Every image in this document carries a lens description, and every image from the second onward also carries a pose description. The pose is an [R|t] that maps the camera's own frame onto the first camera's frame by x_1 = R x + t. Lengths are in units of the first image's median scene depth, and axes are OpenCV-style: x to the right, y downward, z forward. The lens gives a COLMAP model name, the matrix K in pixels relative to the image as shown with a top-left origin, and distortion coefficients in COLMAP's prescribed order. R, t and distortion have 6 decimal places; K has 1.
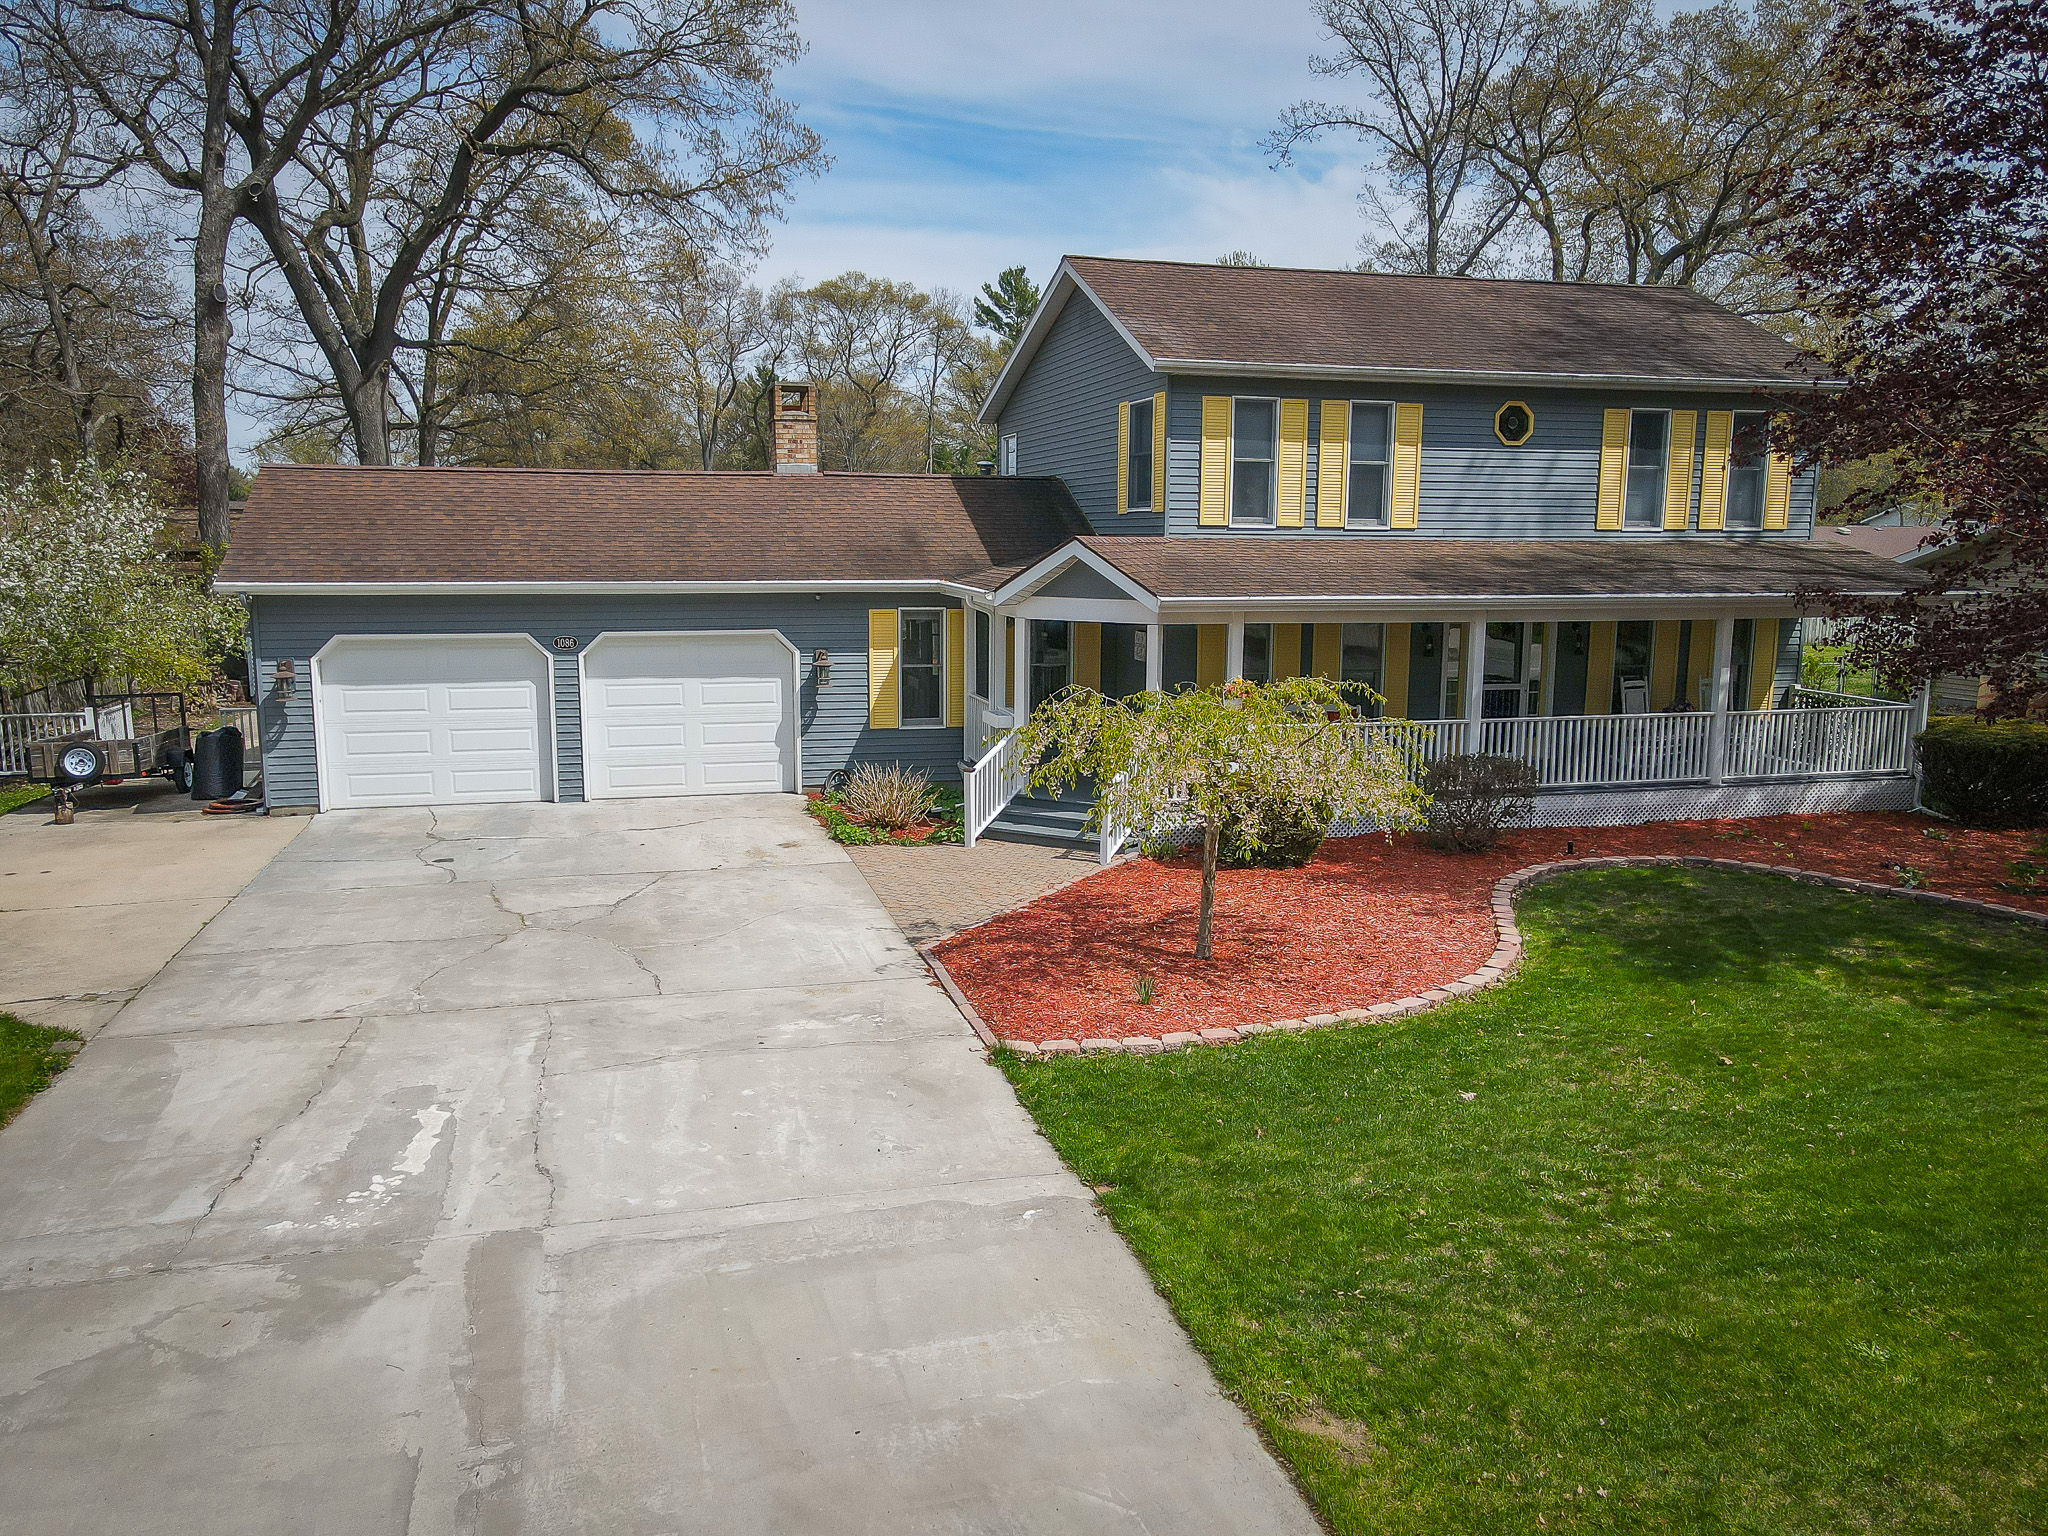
lens RADIAL K [[1496.8, 0, 1017.7], [0, 1496.8, 773.0], [0, 0, 1]] dist [0.014046, 0.016298]
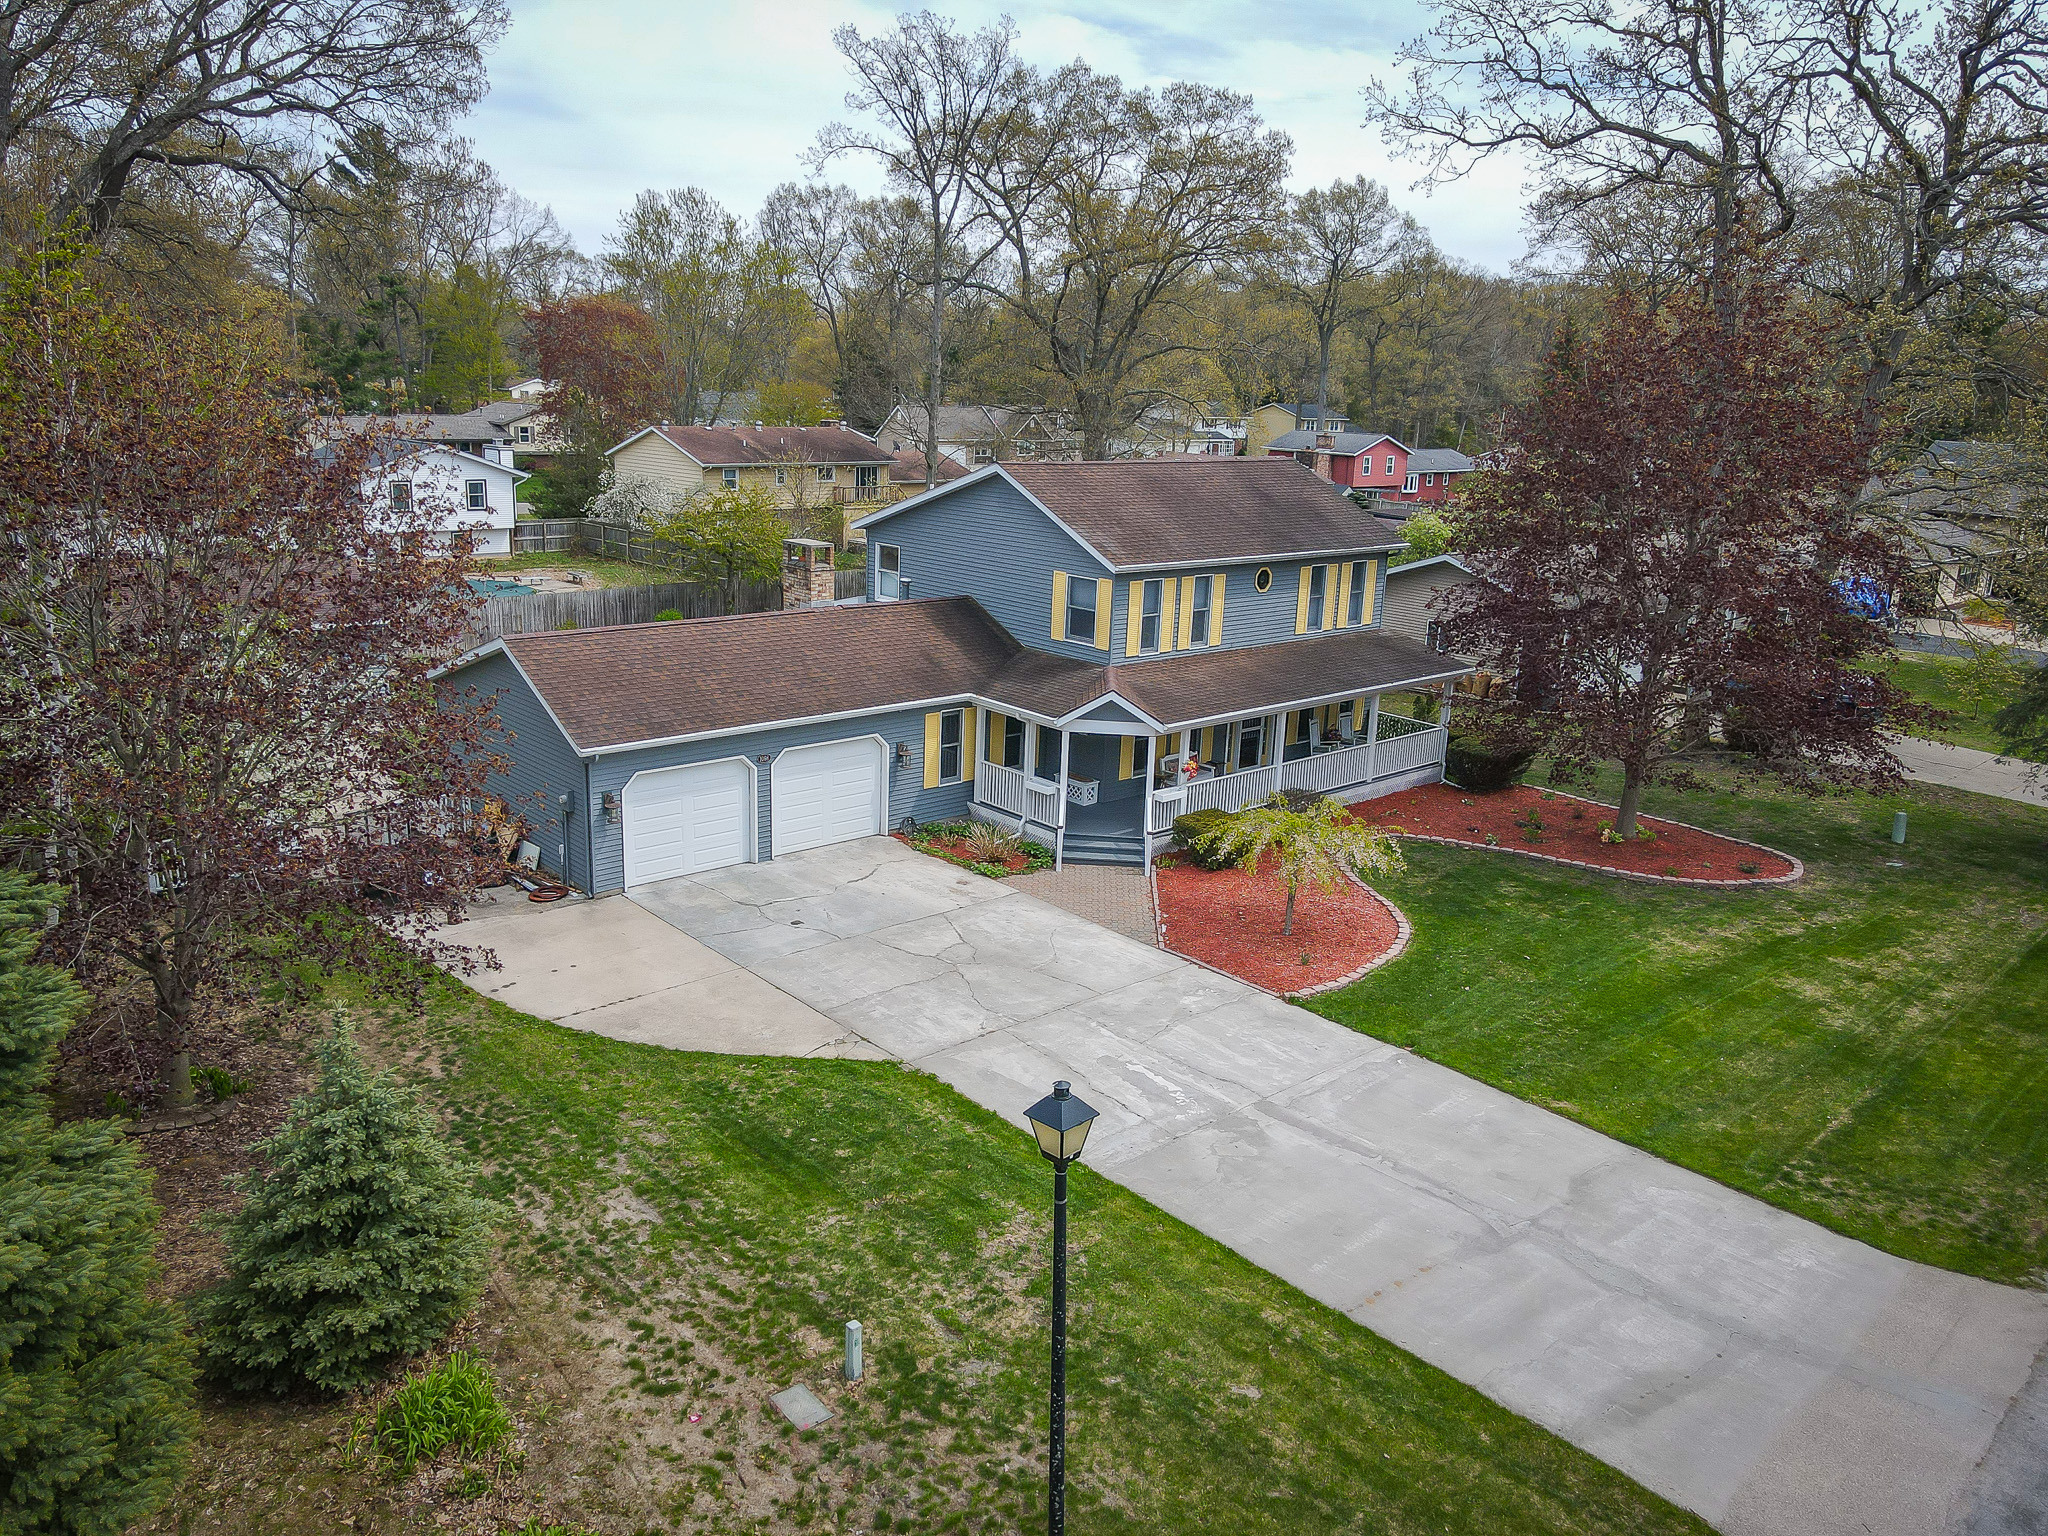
lens RADIAL K [[1498.9, 0, 1024.0], [0, 1498.9, 768.0], [0, 0, 1]] dist [-0.001030, 0.039772]
pose [[0.888513, -0.086719, 0.450583, -0.739708], [0.037100, 0.992341, 0.117827, -0.241471], [-0.457349, -0.087974, 0.884925, -0.435666]]
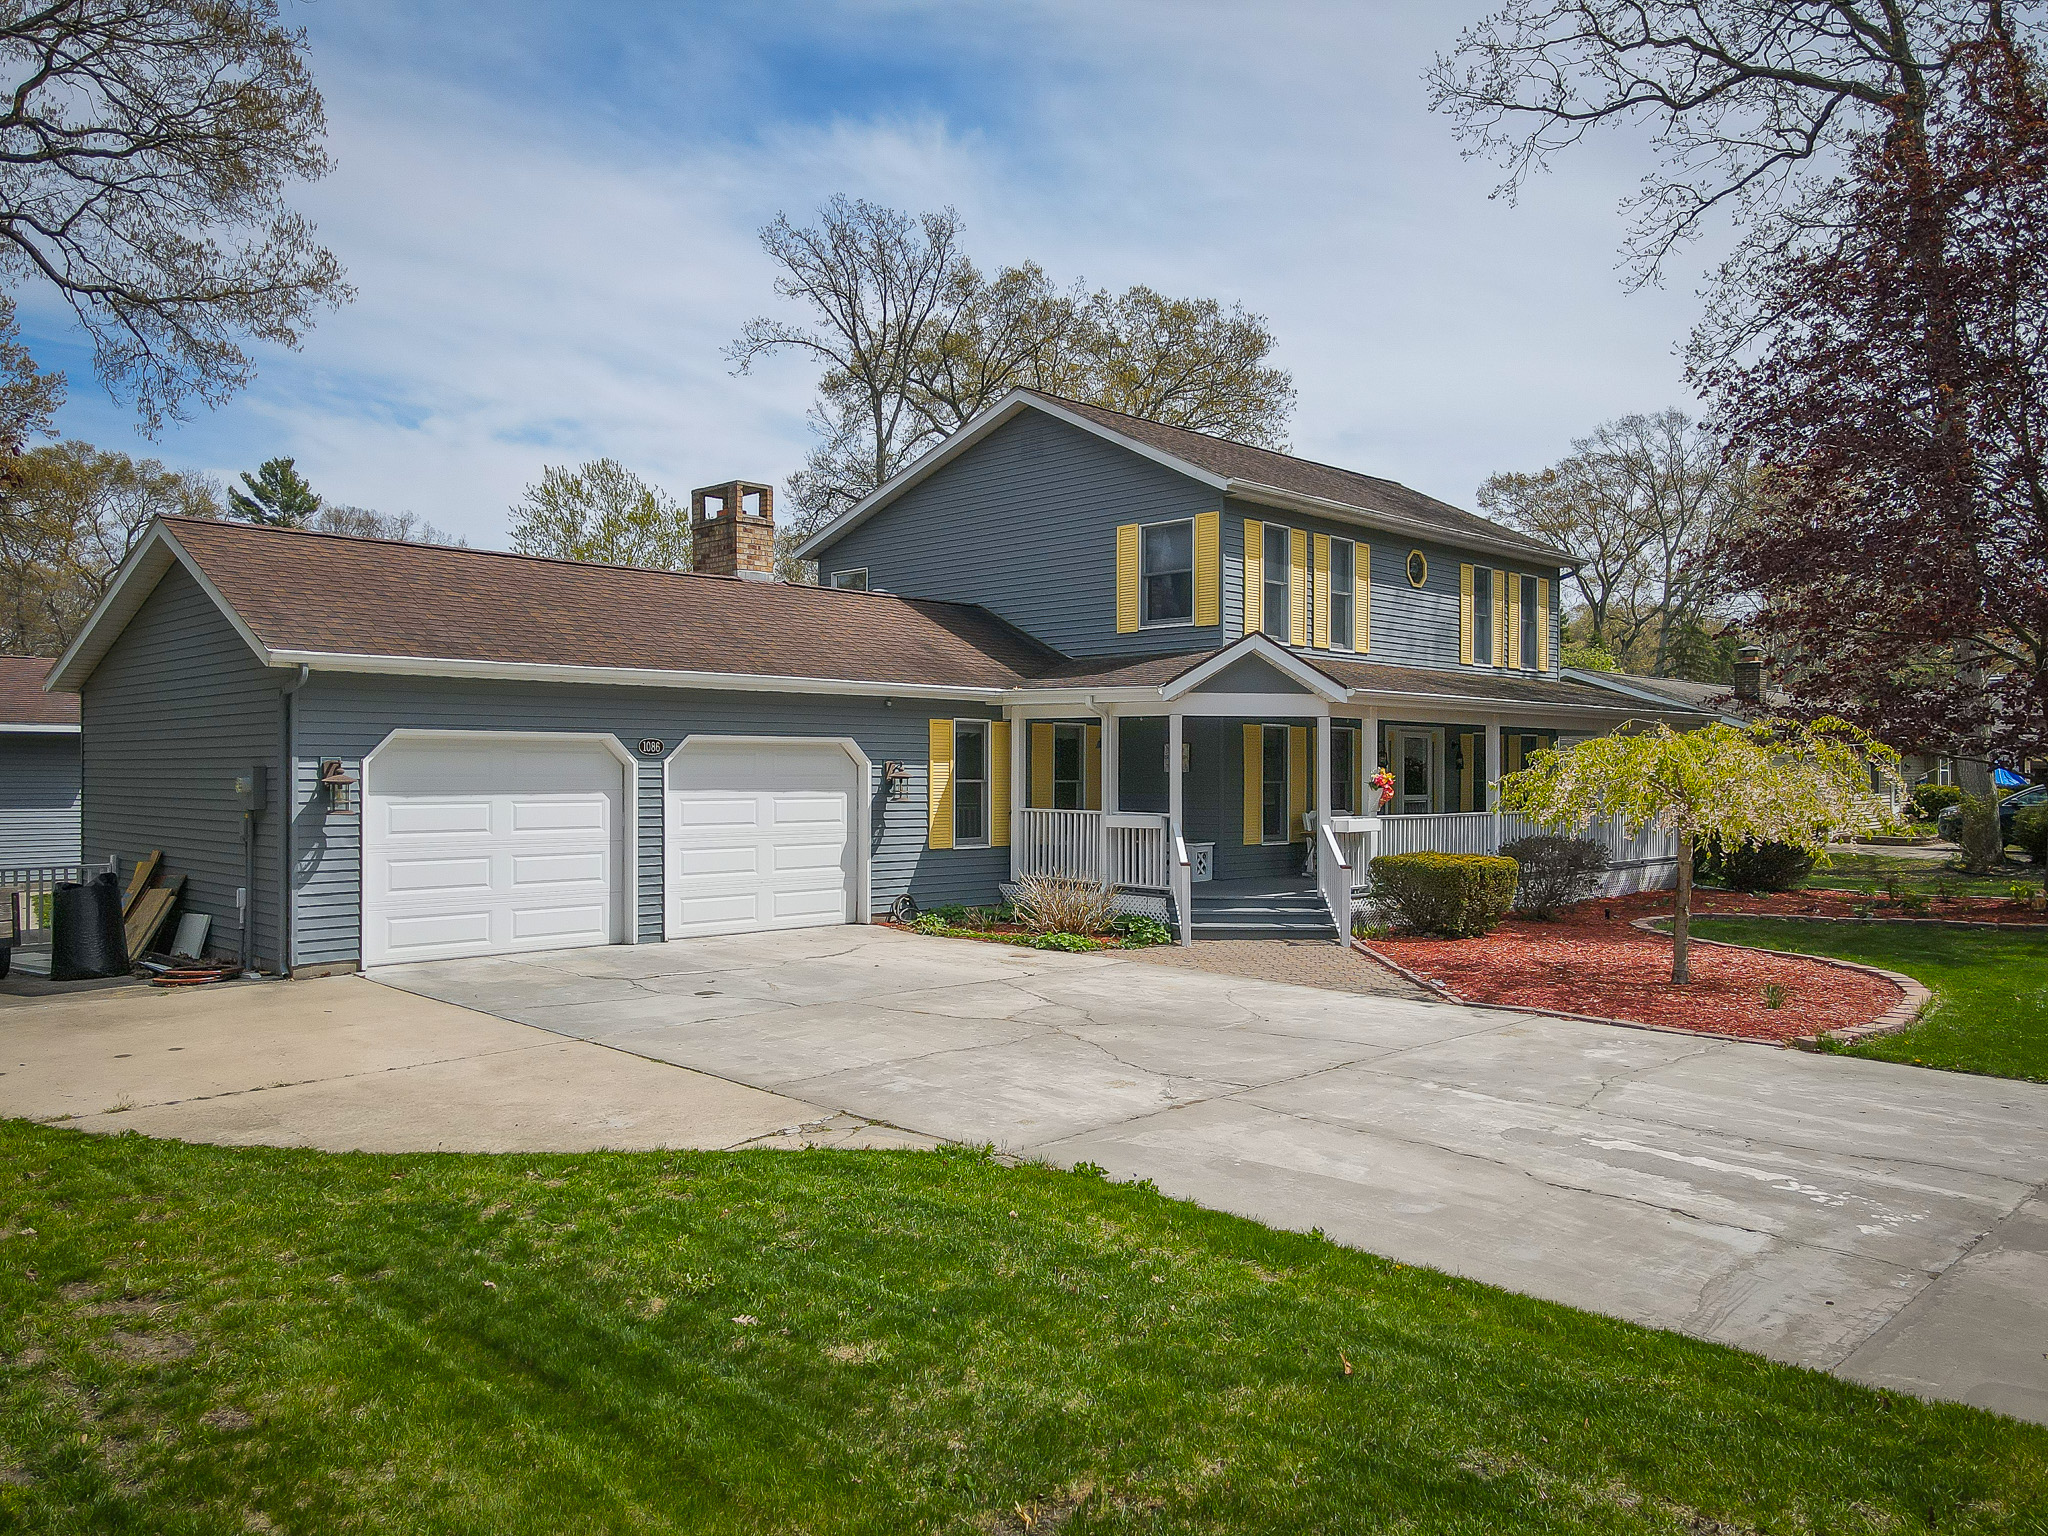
lens RADIAL K [[1496.8, 0, 1017.7], [0, 1496.8, 773.0], [0, 0, 1]] dist [0.014046, 0.016298]
pose [[0.865600, -0.004072, 0.500719, -0.535211], [0.080363, 0.988135, -0.130888, 0.050787], [-0.494245, 0.153536, 0.855657, 0.198430]]
